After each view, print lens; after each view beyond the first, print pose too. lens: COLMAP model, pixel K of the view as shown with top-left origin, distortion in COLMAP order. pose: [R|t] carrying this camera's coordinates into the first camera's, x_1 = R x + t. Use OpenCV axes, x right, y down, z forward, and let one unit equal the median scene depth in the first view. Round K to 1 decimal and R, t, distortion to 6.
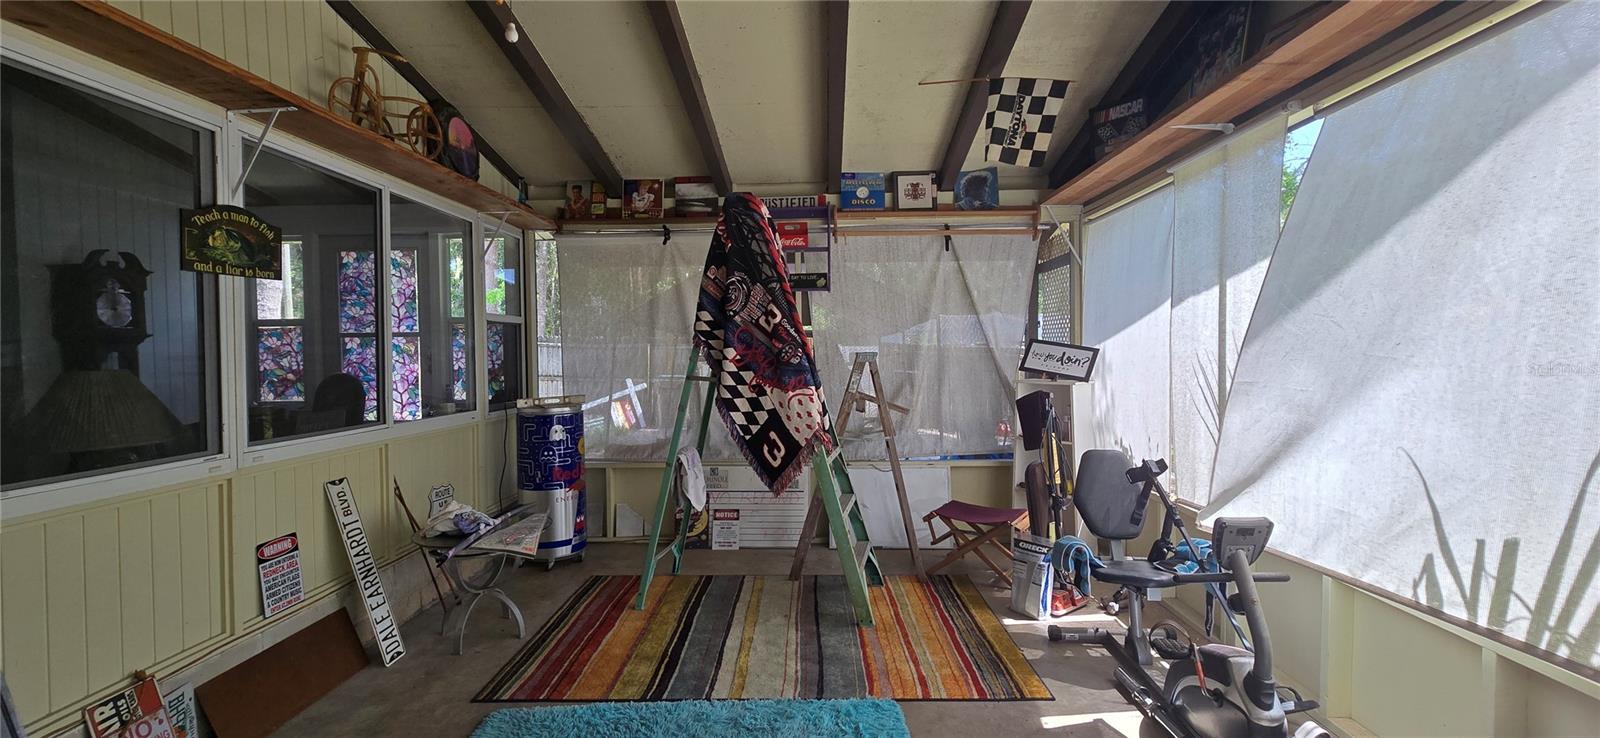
lens RADIAL K [[660.2, 0, 804.7], [0, 660.2, 370.4], [0, 0, 1]] dist [0.004719, 0.000210]
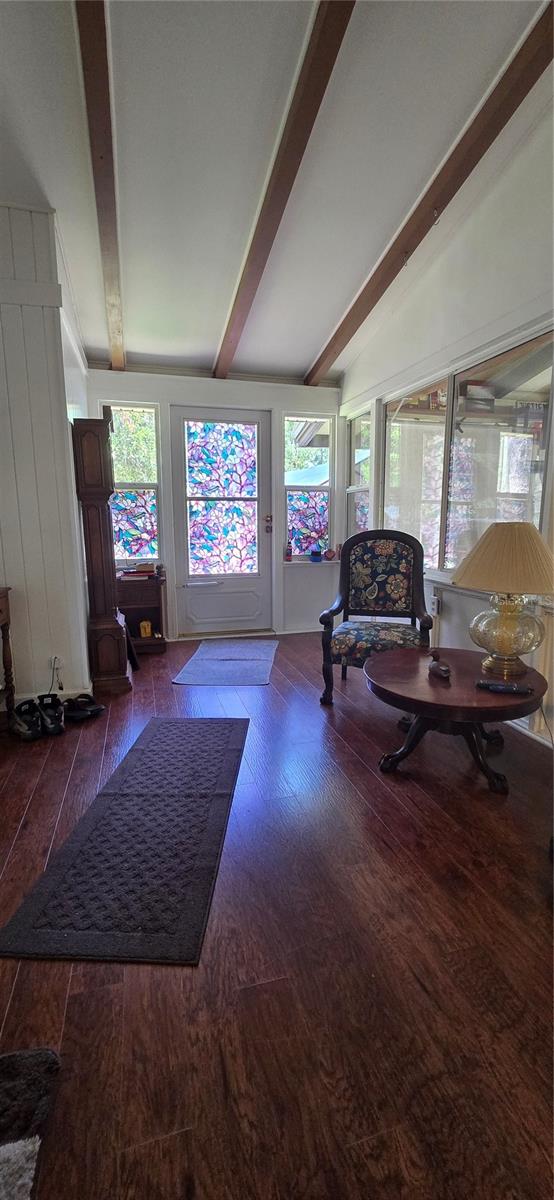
lens RADIAL K [[495.1, 0, 278.9], [0, 495.1, 596.6], [0, 0, 1]] dist [0.004719, 0.000210]
pose [[0.946516, -0.045644, 0.319411, -0.835907], [0.003850, 0.991471, 0.130273, 0.002571], [-0.322633, -0.122076, 0.938619, 0.142653]]
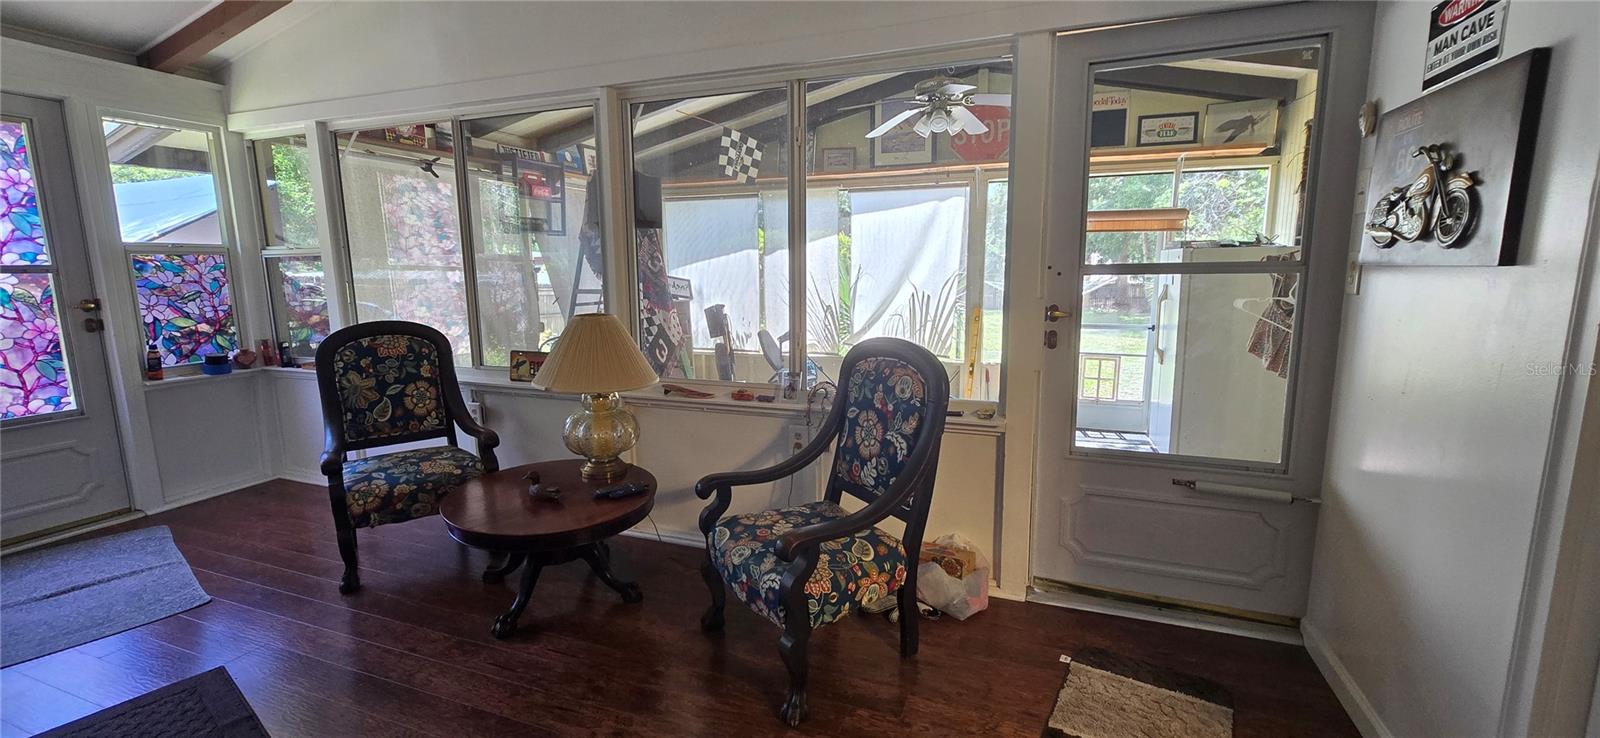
lens RADIAL K [[660.2, 0, 796.0], [0, 660.2, 370.2], [0, 0, 1]] dist [0.004719, 0.000210]
pose [[0.313410, -0.145738, 0.938368, -0.951322], [0.029686, 0.989174, 0.143714, -0.029933], [-0.949154, -0.017185, 0.314343, 0.168154]]
